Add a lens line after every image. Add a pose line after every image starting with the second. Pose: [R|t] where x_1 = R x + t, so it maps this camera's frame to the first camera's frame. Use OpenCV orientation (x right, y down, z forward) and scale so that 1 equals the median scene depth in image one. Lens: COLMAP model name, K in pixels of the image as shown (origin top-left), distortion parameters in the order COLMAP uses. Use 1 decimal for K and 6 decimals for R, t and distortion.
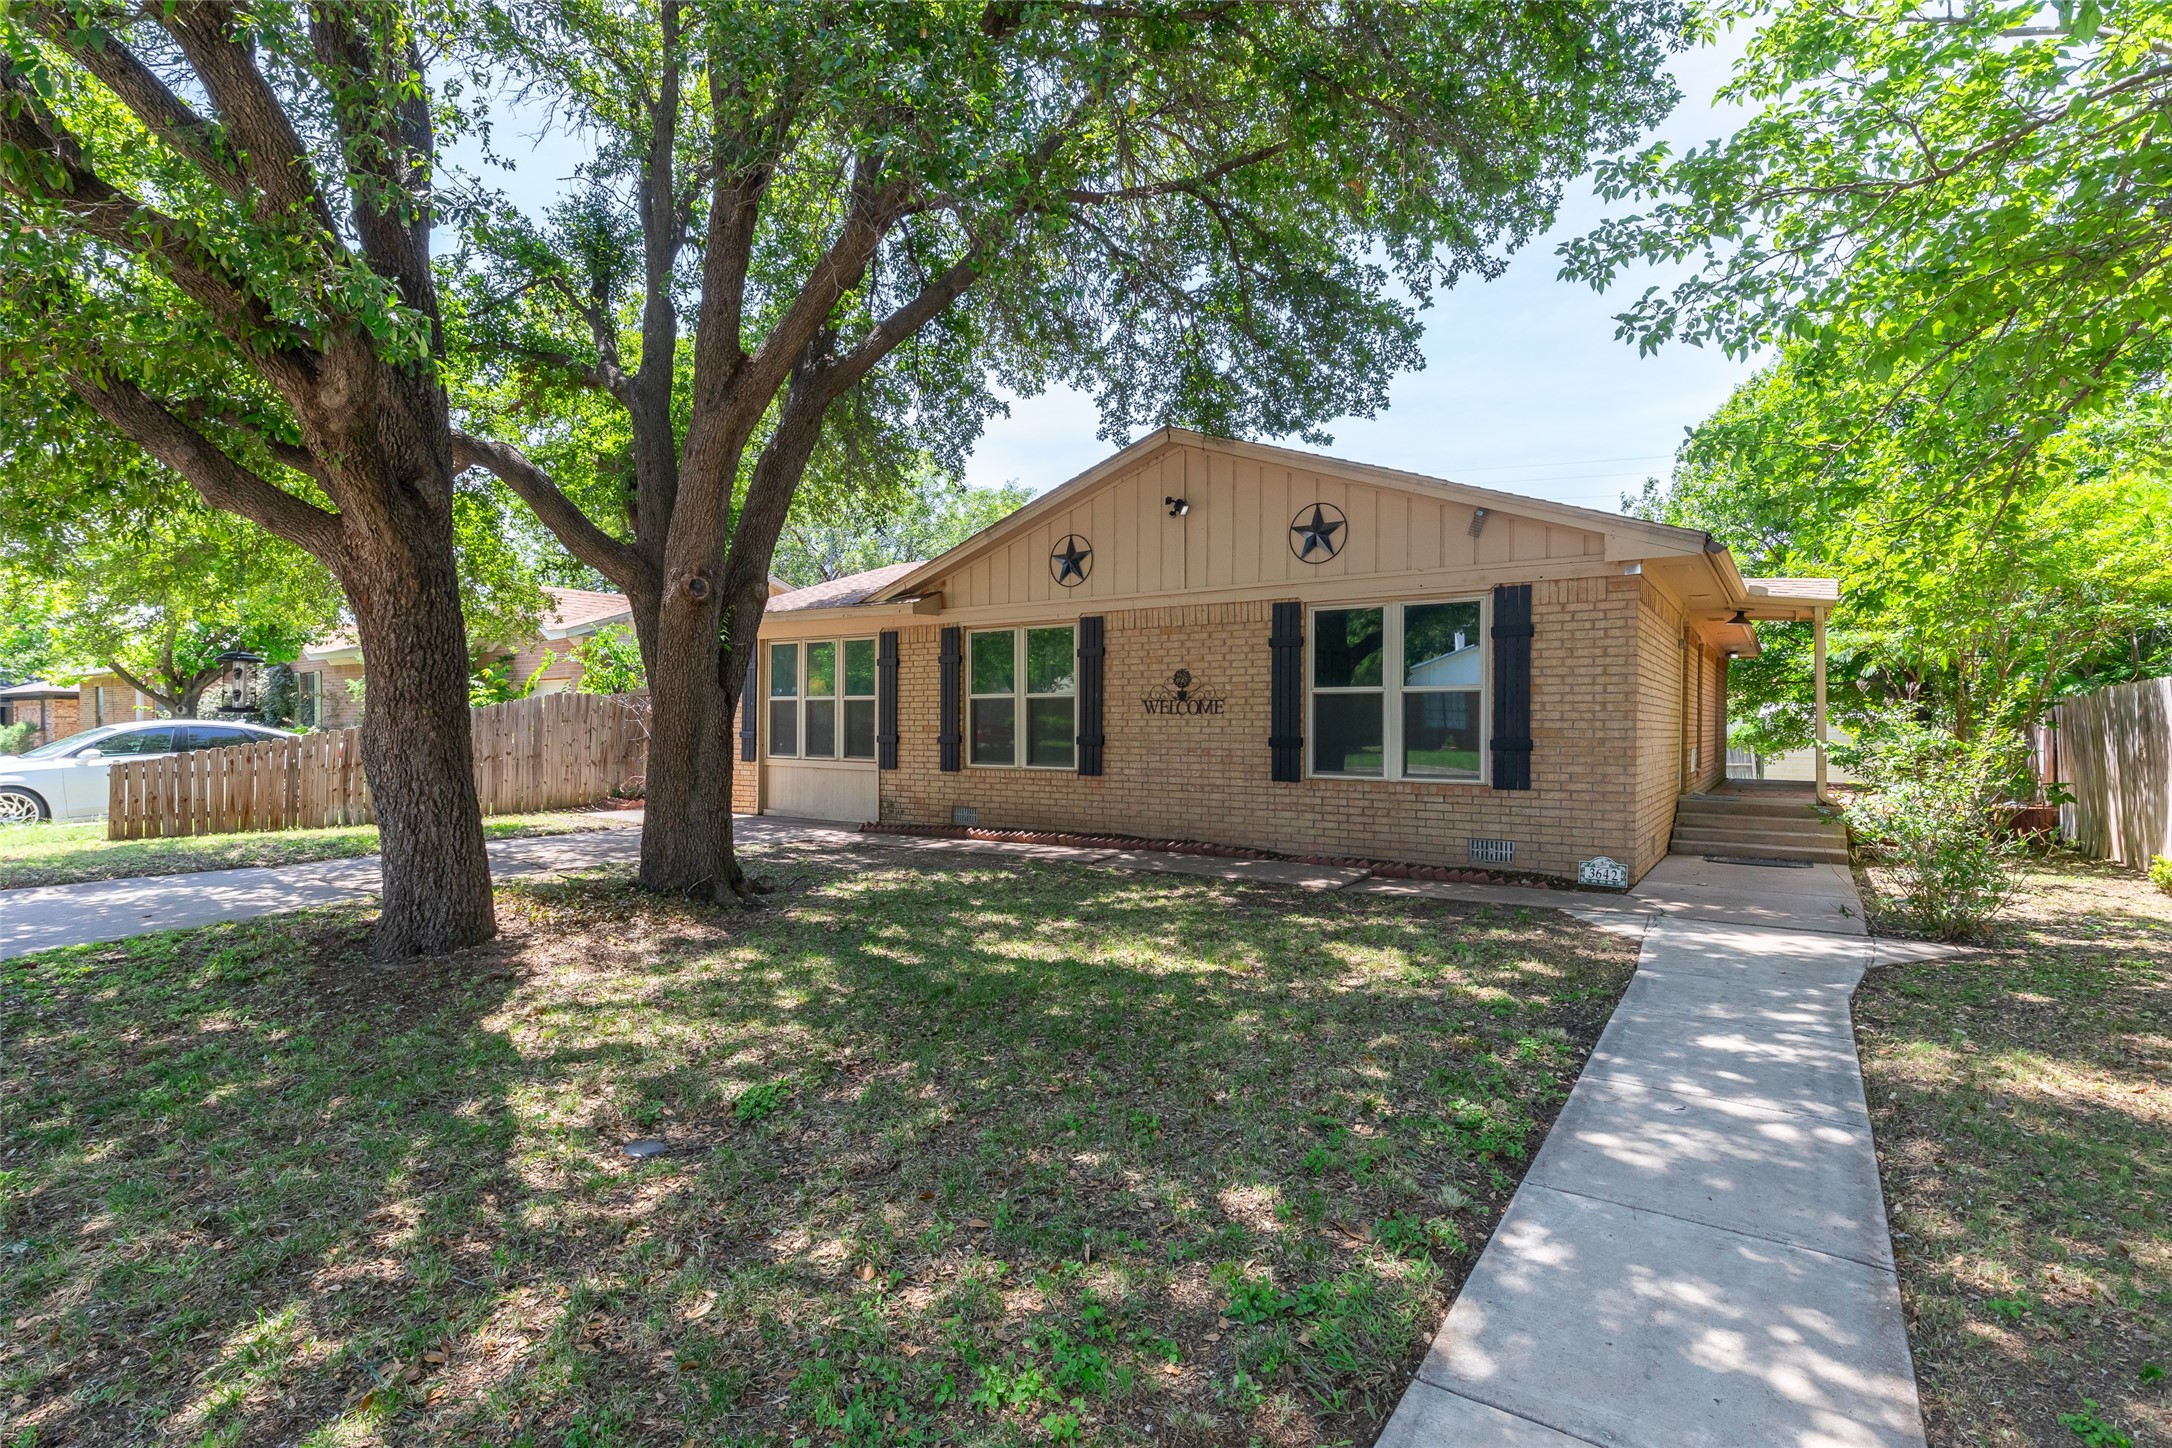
lens RADIAL K [[1043.3, 0, 1086.0], [0, 1043.3, 724.0], [0, 0, 1]] dist [0.000965, 0.000142]
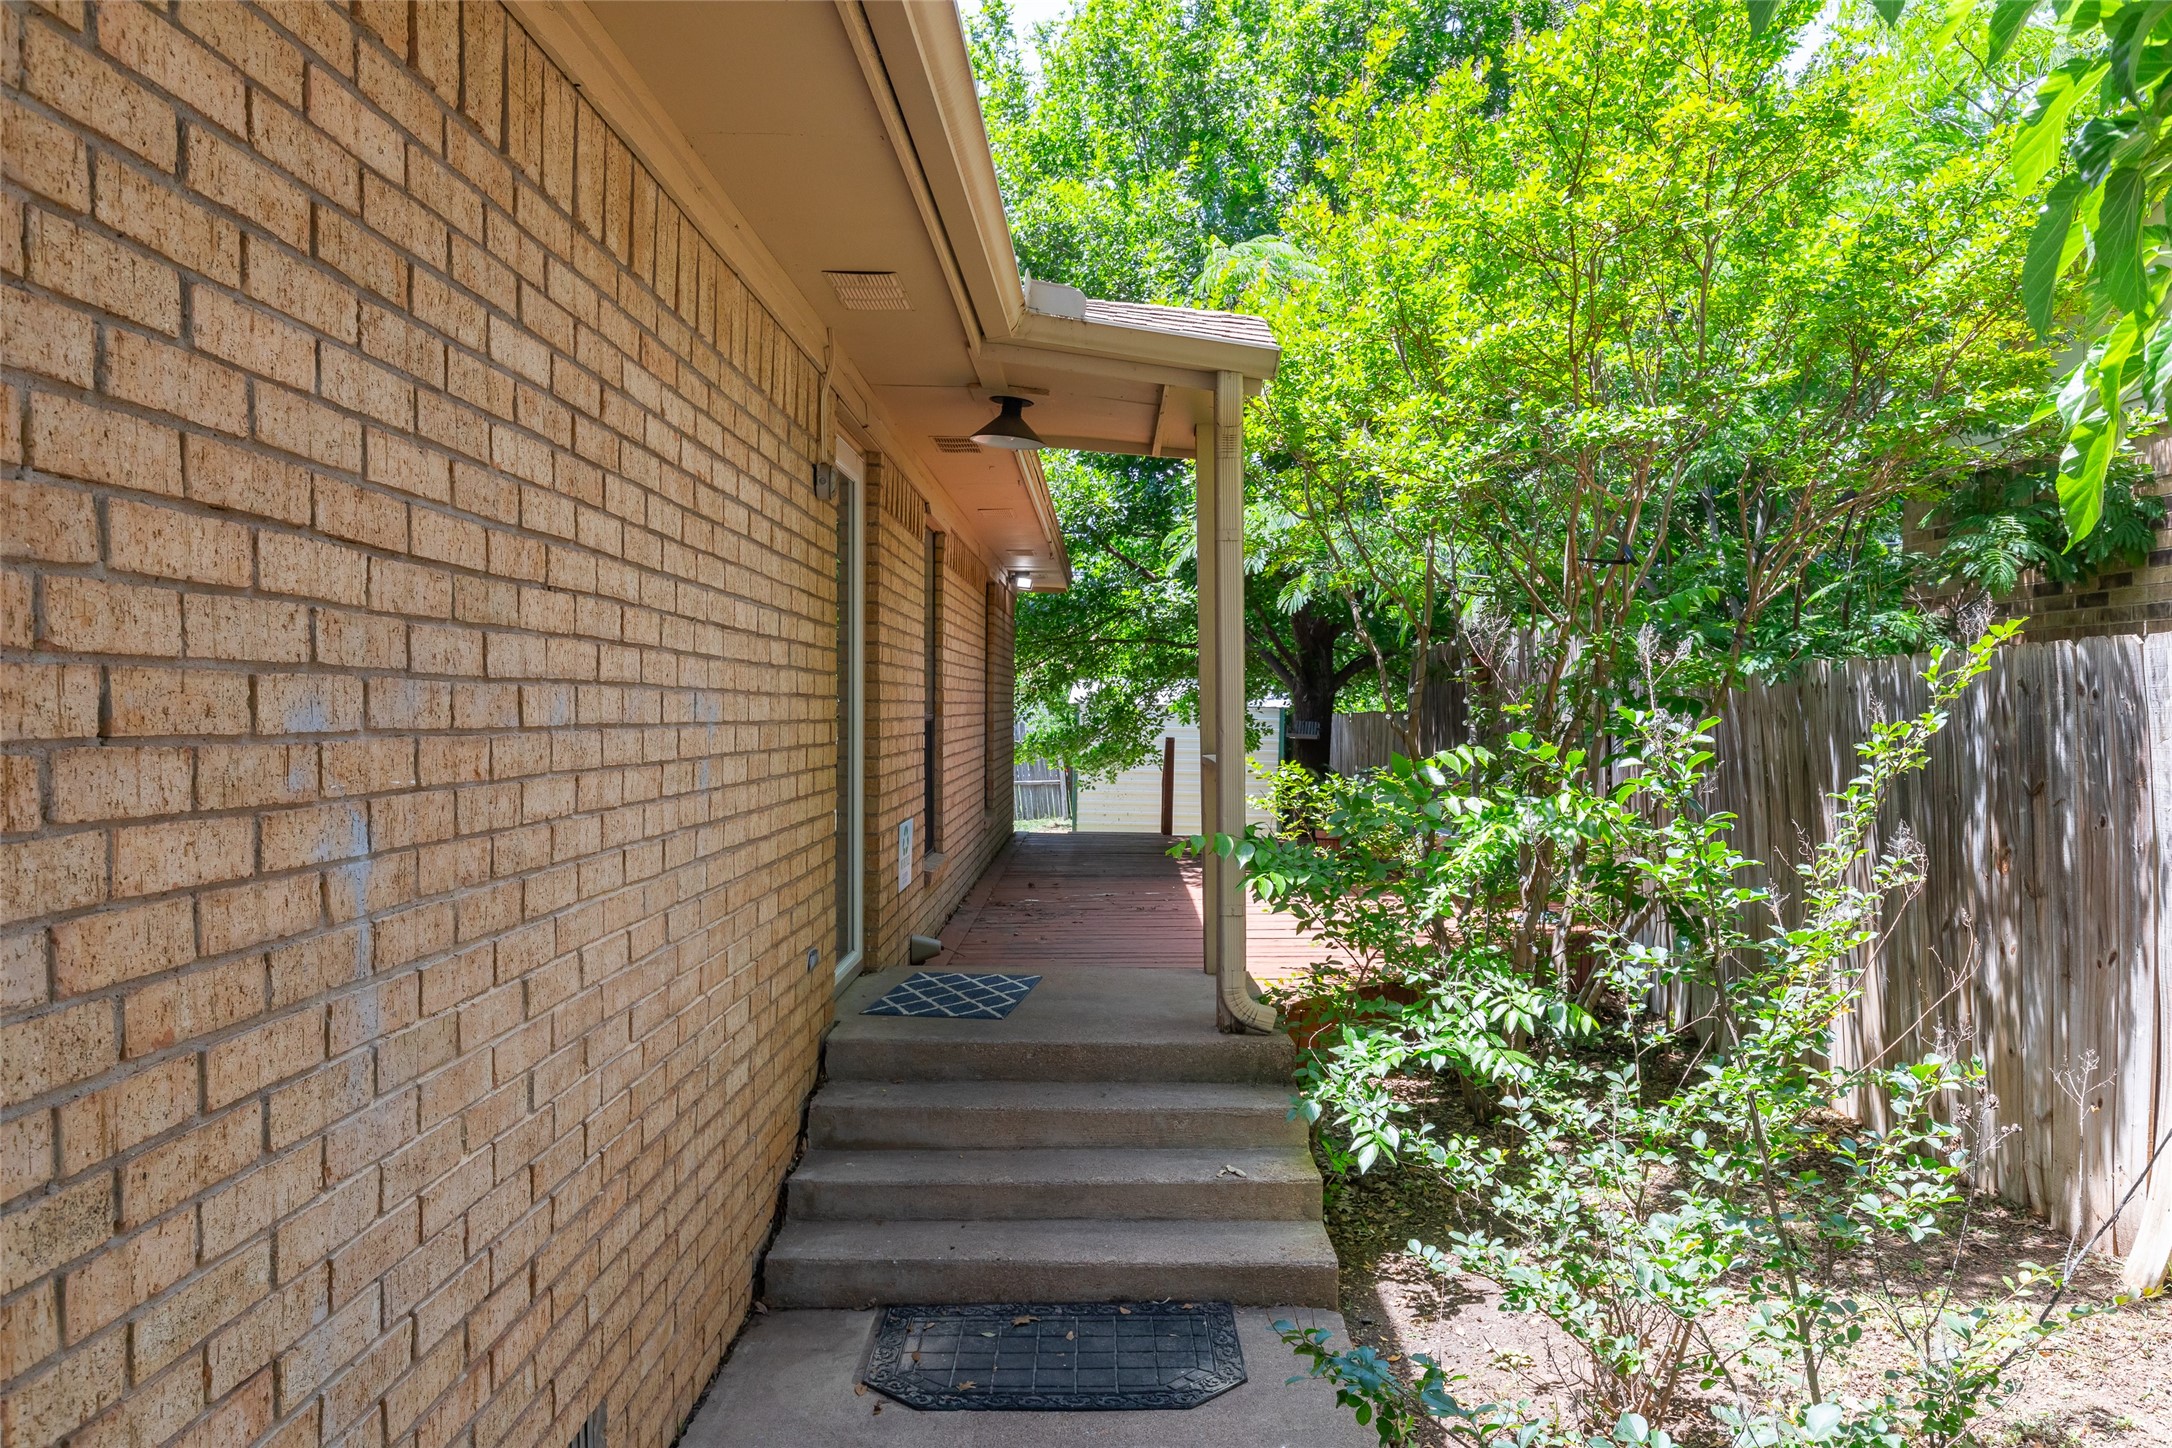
lens RADIAL K [[1582.7, 0, 1086.0], [0, 1582.7, 724.0], [0, 0, 1]] dist [-0.000685, -0.000290]
pose [[0.836557, -0.006841, 0.547838, 0.224973], [-0.002656, 0.999860, 0.016542, -0.010830], [-0.547874, -0.015294, 0.836421, 0.344189]]
